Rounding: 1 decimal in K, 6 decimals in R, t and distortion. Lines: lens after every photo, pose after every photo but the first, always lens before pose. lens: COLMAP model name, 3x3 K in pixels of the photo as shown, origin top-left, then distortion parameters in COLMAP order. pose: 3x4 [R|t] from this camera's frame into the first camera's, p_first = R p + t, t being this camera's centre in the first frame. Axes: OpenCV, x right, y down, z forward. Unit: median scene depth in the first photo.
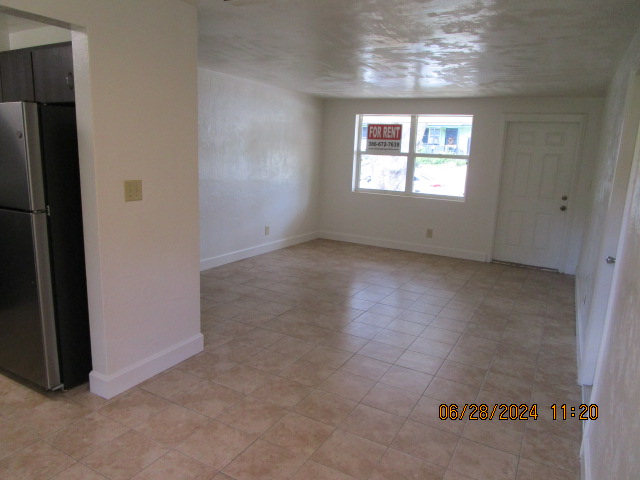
lens RADIAL K [[457.0, 0, 319.4], [0, 457.0, 242.8], [0, 0, 1]] dist [0.006978, -0.000607]
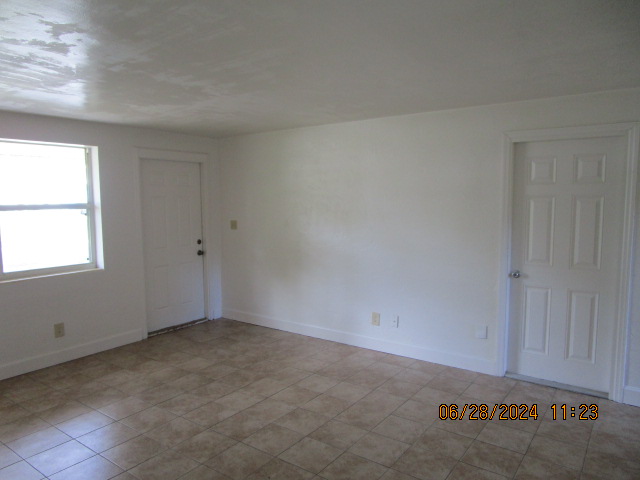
lens RADIAL K [[457.0, 0, 317.7], [0, 457.0, 236.9], [0, 0, 1]] dist [0.006978, -0.000607]
pose [[0.118719, -0.130649, 0.984295, -0.490333], [0.204330, 0.973303, 0.104545, -0.216508], [-0.971676, 0.188709, 0.142245, 0.880132]]
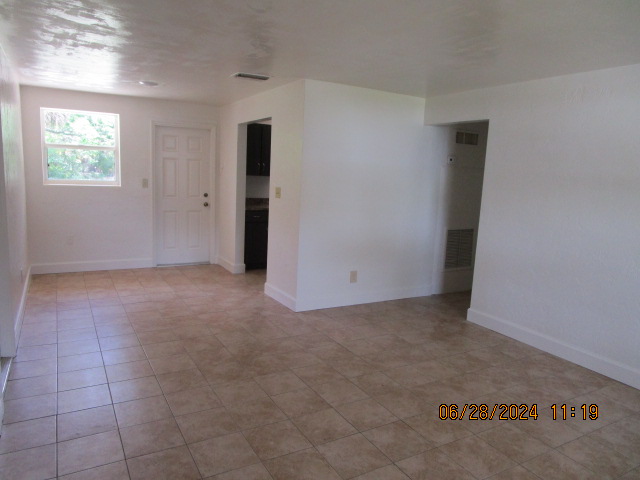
lens RADIAL K [[457.0, 0, 320.5], [0, 457.0, 240.3], [0, 0, 1]] dist [0.006978, -0.000607]
pose [[-0.512544, 0.057133, -0.856758, 0.689959], [-0.242270, 0.947623, 0.208127, -0.220418], [0.823774, 0.314241, -0.471857, 1.267310]]
